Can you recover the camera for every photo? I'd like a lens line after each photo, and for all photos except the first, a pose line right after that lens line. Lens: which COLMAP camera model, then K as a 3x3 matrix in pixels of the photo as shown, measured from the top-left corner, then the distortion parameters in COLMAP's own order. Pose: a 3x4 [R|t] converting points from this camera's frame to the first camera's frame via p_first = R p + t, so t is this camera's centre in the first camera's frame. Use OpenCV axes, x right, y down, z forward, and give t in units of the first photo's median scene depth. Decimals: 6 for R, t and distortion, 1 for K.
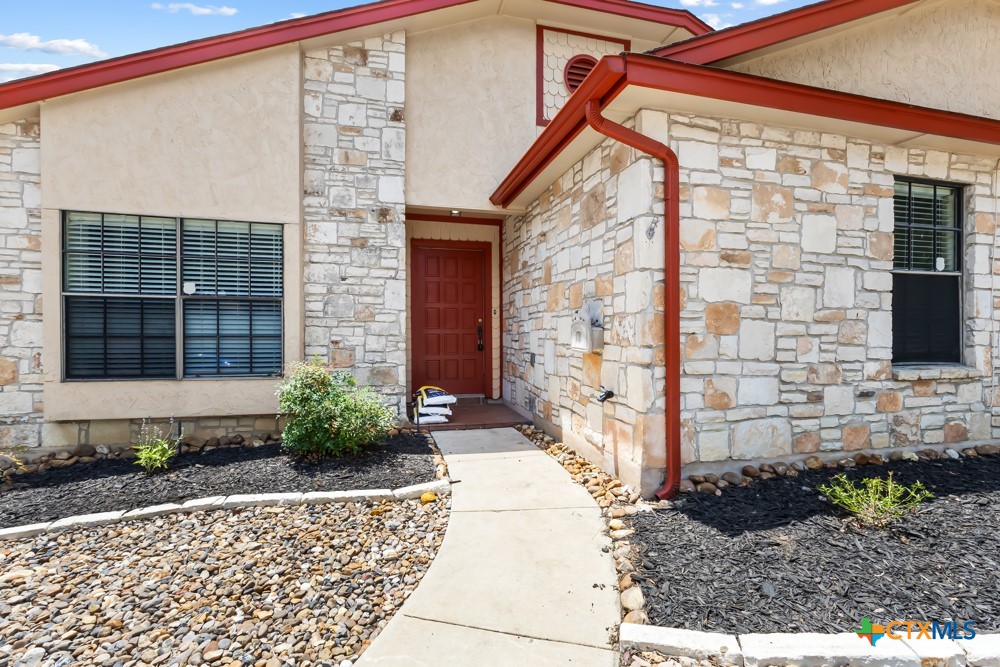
lens RADIAL K [[473.4, 0, 500.2], [0, 473.4, 339.5], [0, 0, 1]] dist [0.016062, 0.000096]
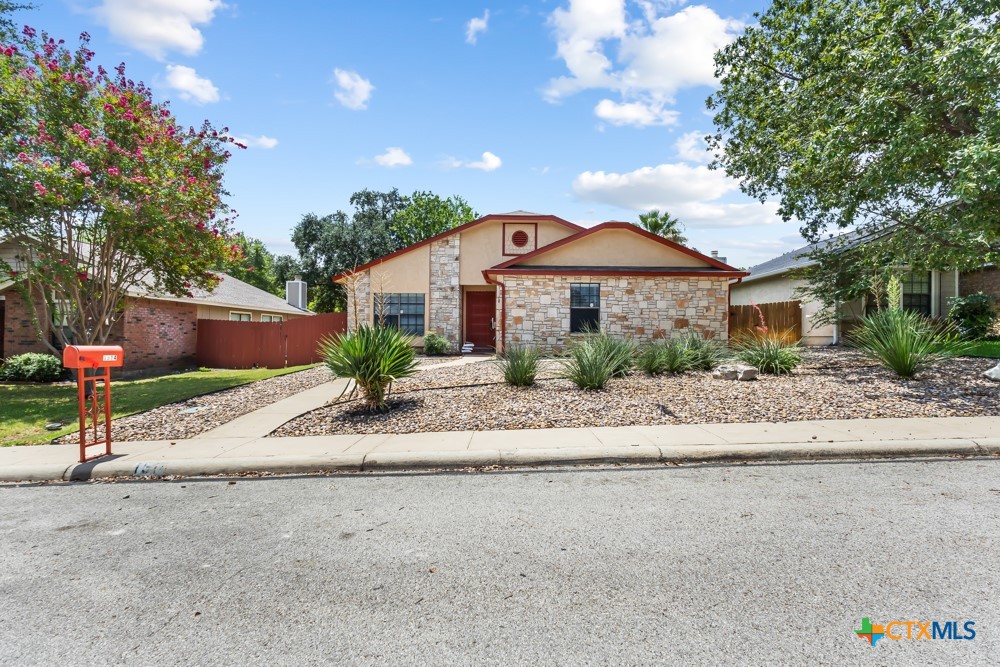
lens RADIAL K [[473.4, 0, 499.8], [0, 473.4, 331.1], [0, 0, 1]] dist [0.016062, 0.000096]
pose [[0.963320, 0.006276, -0.268280, 1.085794], [-0.009195, 0.999911, -0.009626, 0.071920], [0.268196, 0.011740, 0.963293, -2.367608]]
